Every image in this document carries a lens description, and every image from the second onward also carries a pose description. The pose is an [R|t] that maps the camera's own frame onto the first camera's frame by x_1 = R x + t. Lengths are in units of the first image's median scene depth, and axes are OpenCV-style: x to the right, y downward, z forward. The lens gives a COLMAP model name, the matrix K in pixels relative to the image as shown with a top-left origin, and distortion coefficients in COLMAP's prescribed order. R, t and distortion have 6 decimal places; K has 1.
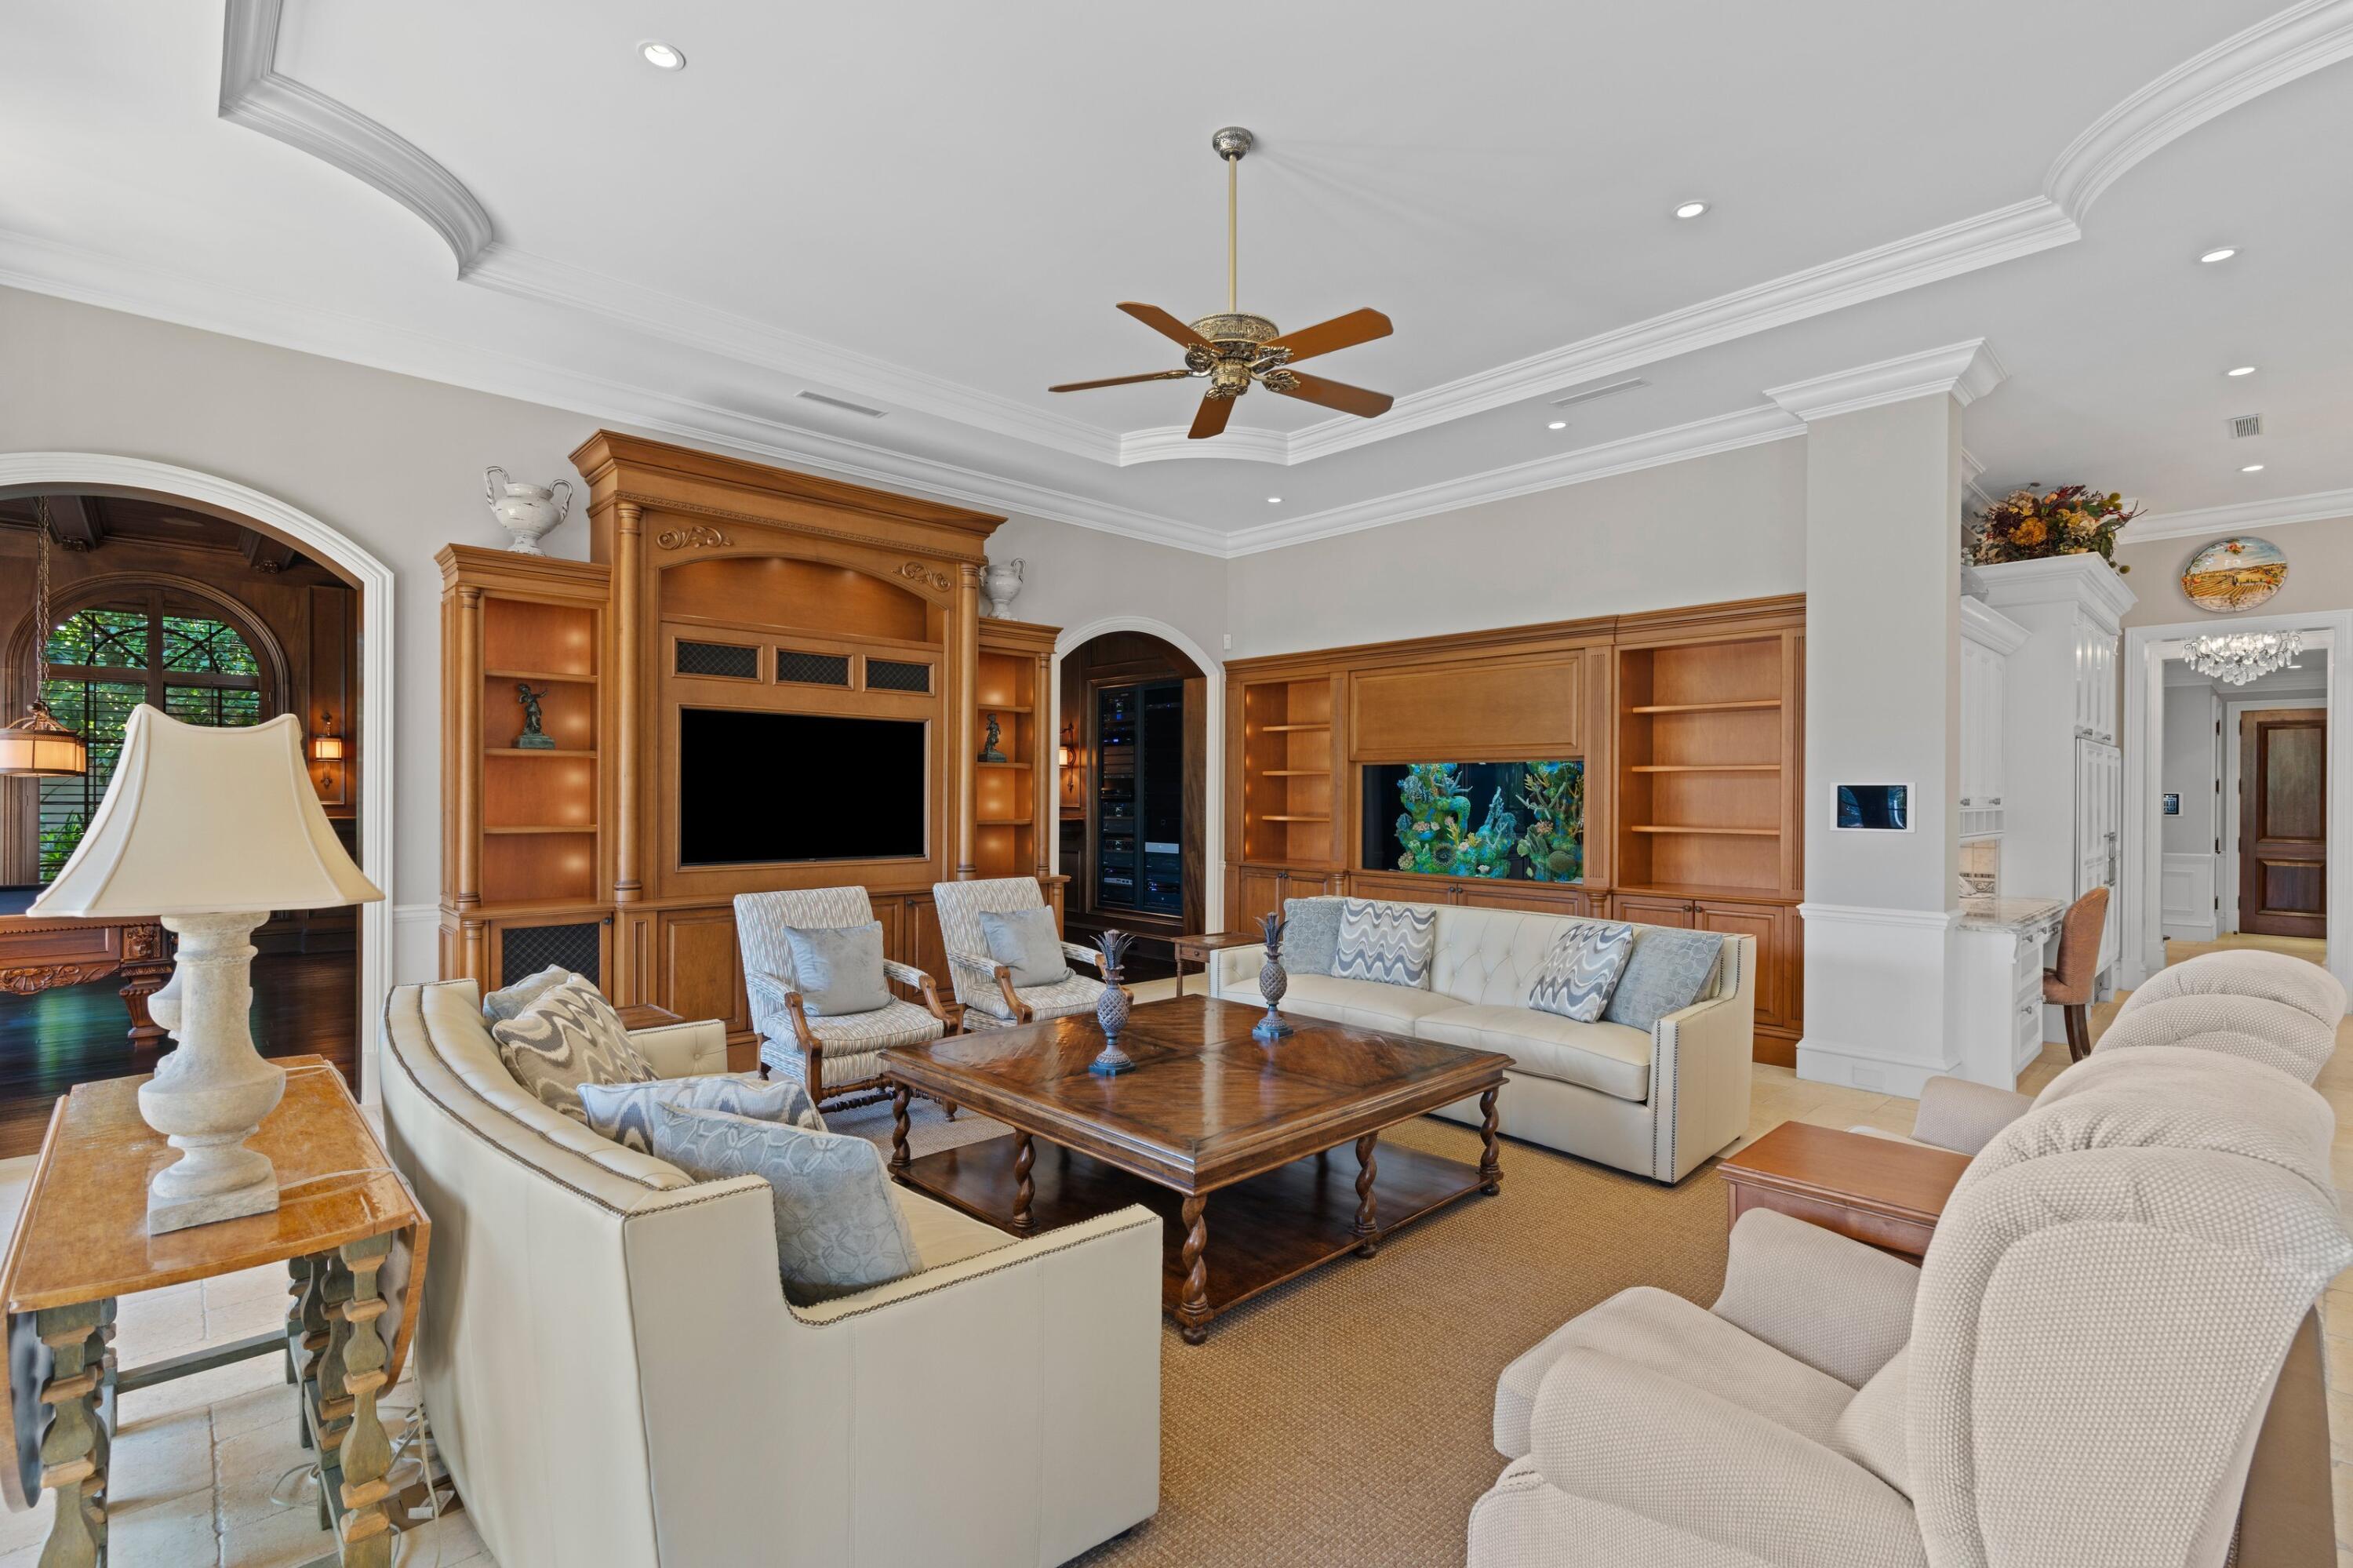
lens RADIAL K [[1077.8, 0, 1185.1], [0, 1077.8, 792.4], [0, 0, 1]] dist [0.004144, 0.000274]
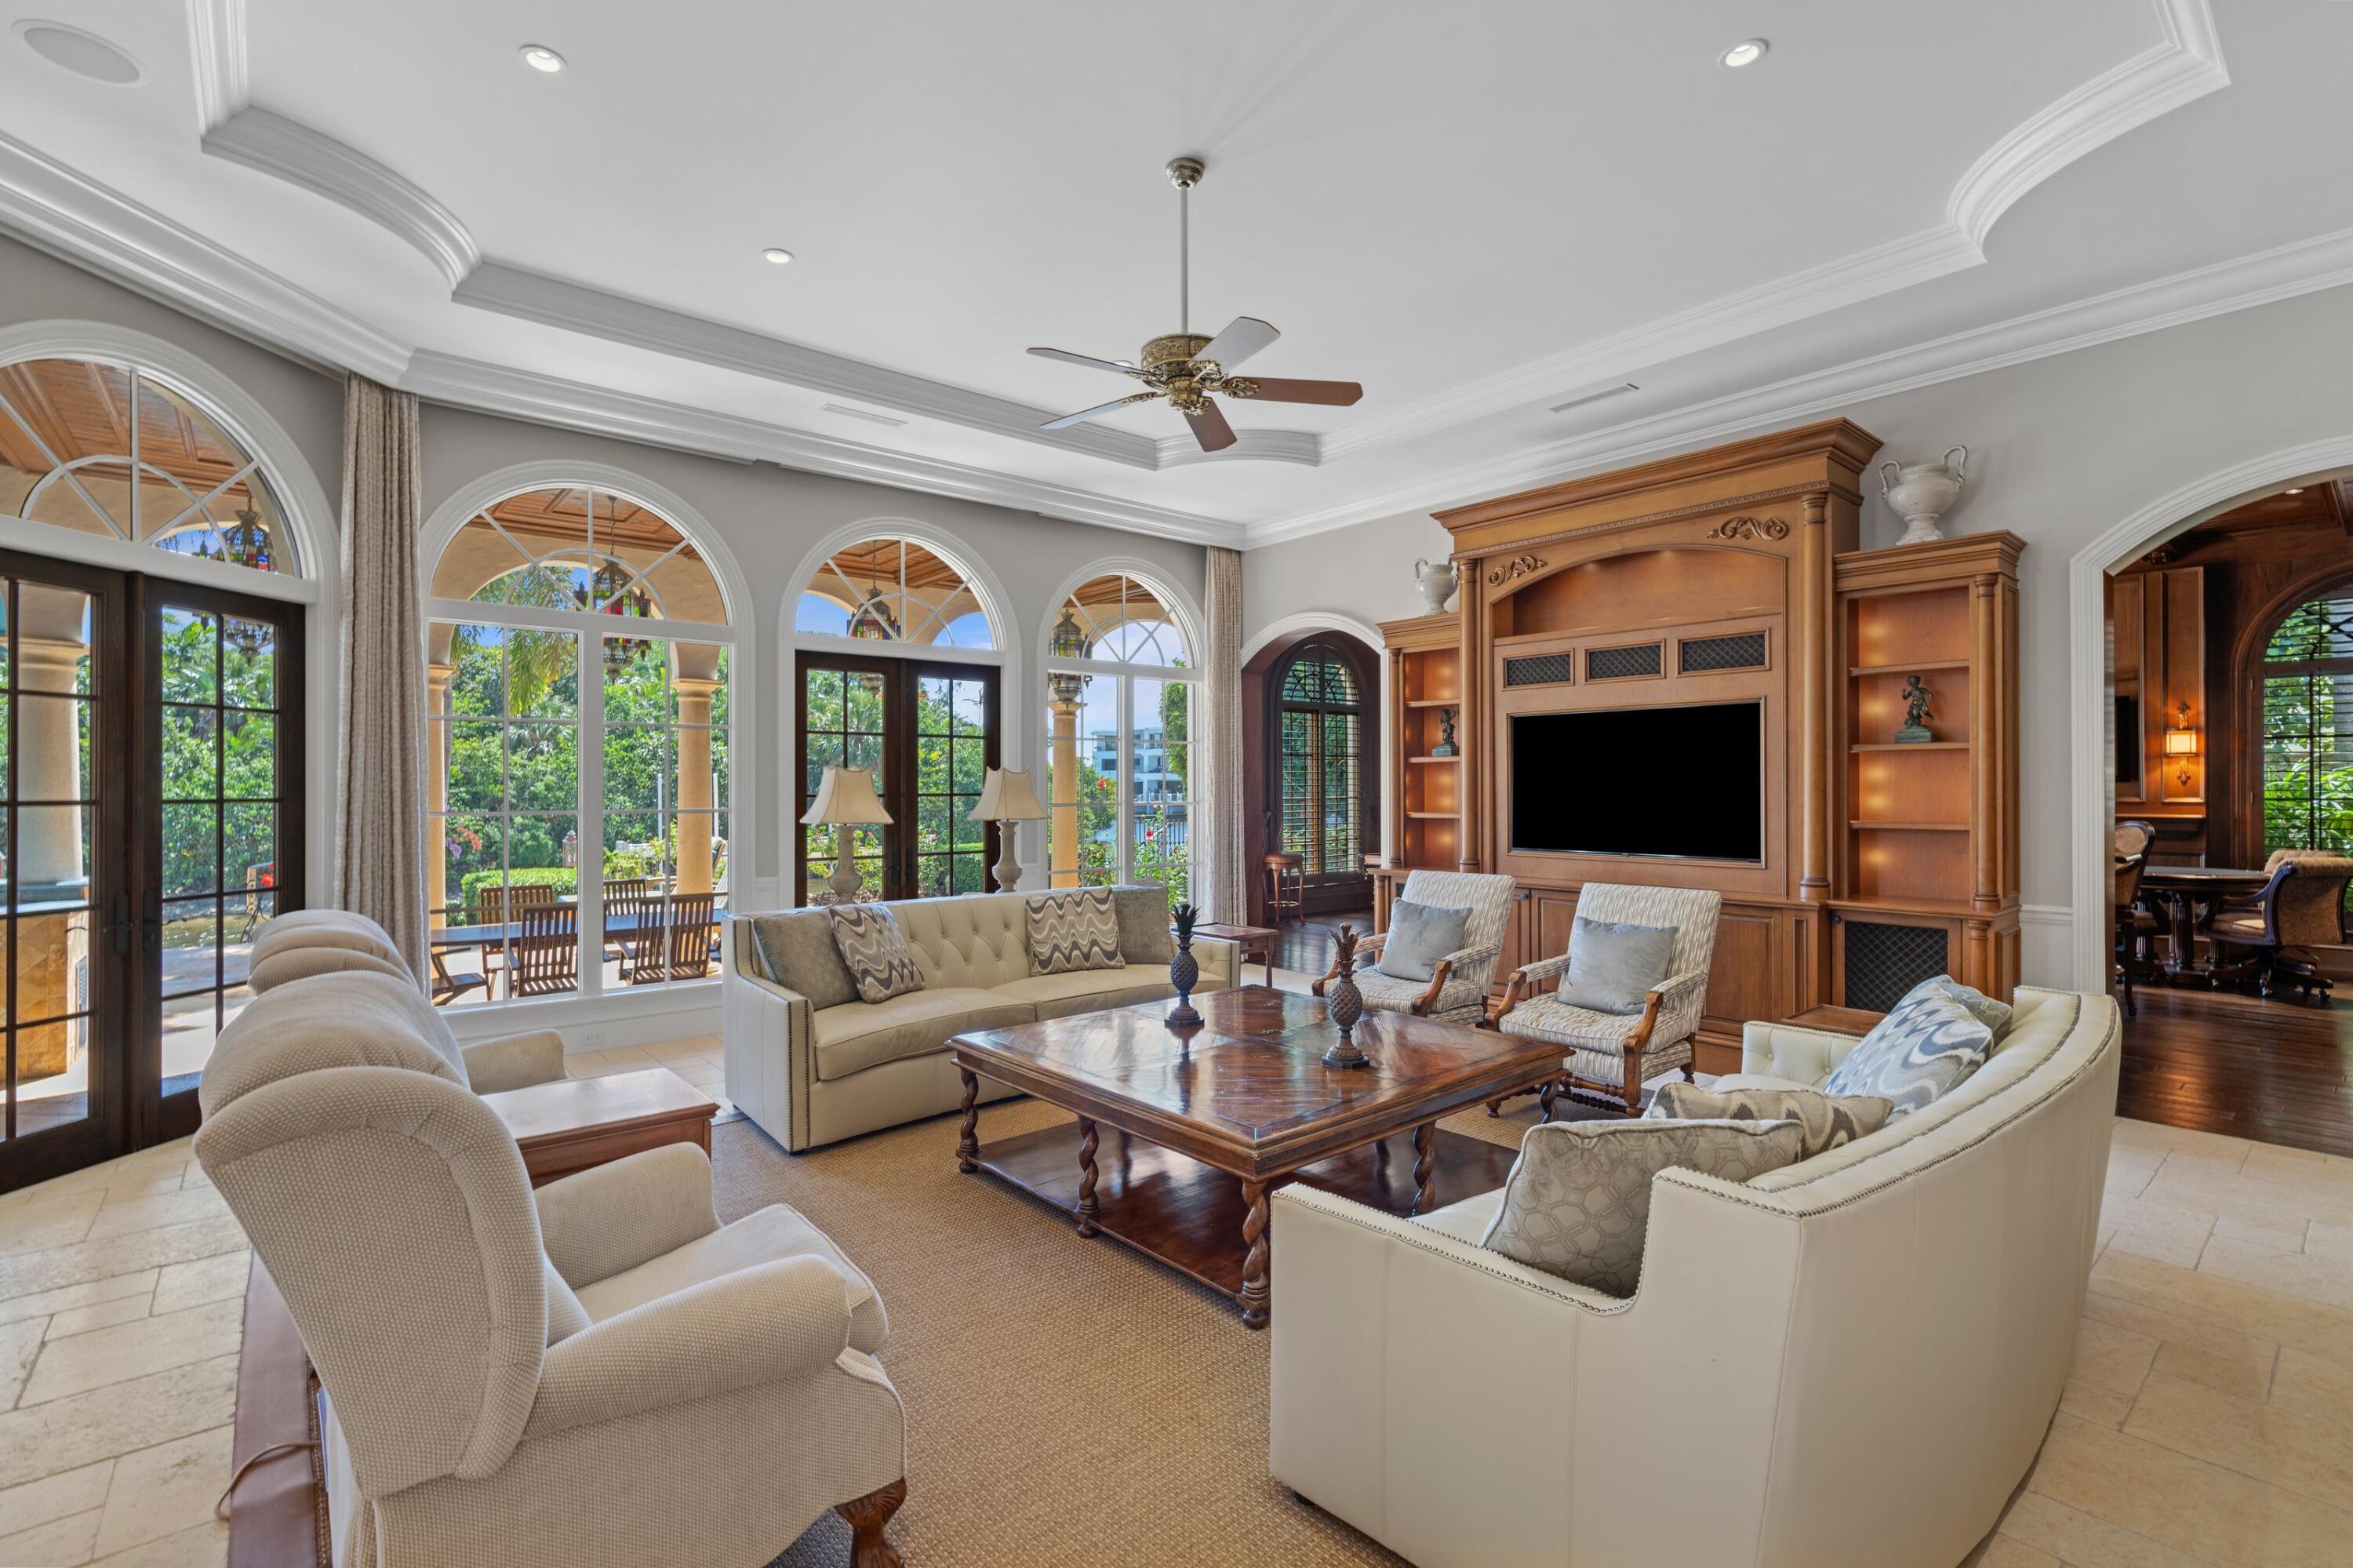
lens RADIAL K [[1077.8, 0, 1185.1], [0, 1077.8, 792.4], [0, 0, 1]] dist [0.004144, 0.000274]
pose [[-0.077313, -0.002234, -0.997004, 0.631848], [0.003404, 0.999991, -0.002505, 0.005848], [0.997001, -0.003587, -0.077305, 0.626325]]
